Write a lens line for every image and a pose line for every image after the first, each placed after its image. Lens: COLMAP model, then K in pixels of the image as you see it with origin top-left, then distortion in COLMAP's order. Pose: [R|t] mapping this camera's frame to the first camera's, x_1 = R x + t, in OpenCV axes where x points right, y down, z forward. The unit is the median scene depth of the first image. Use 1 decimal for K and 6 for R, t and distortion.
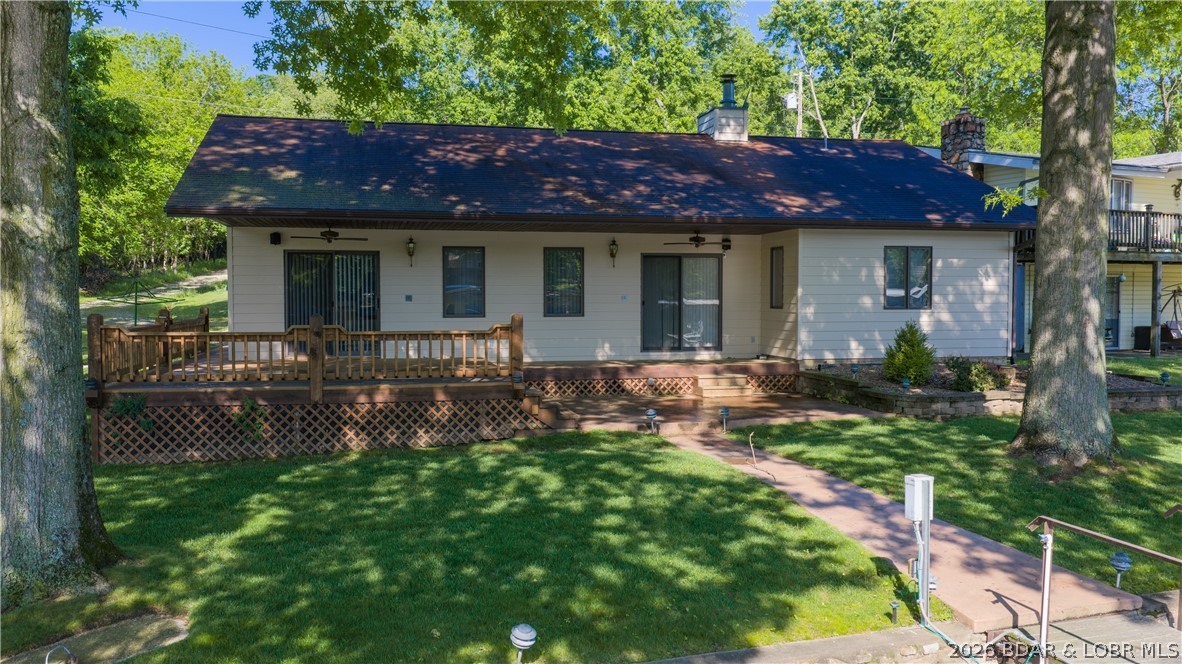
lens RADIAL K [[1002.9, 0, 590.8], [0, 1002.9, 332.9], [0, 0, 1]] dist [-0.011352, -0.001905]
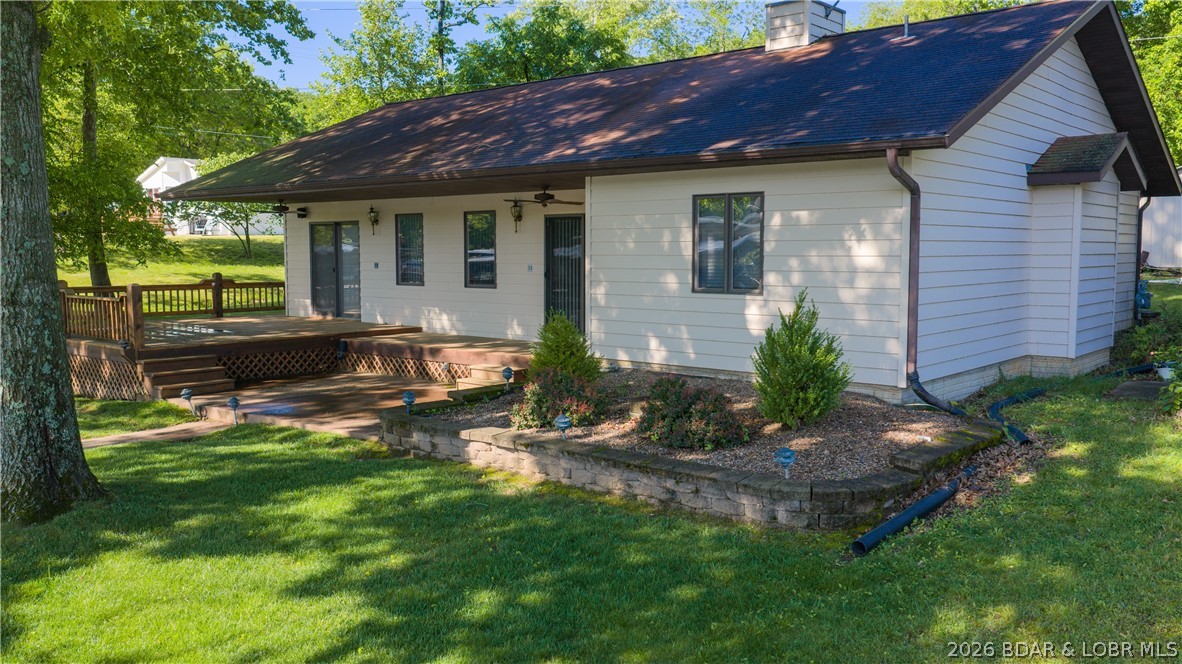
lens RADIAL K [[1002.9, 0, 591.4], [0, 1002.9, 333.1], [0, 0, 1]] dist [-0.011352, -0.001905]
pose [[0.577643, 0.069334, -0.813340, 0.788667], [-0.032126, 0.997545, 0.062221, -0.036199], [0.815657, -0.009812, 0.578452, 0.571861]]
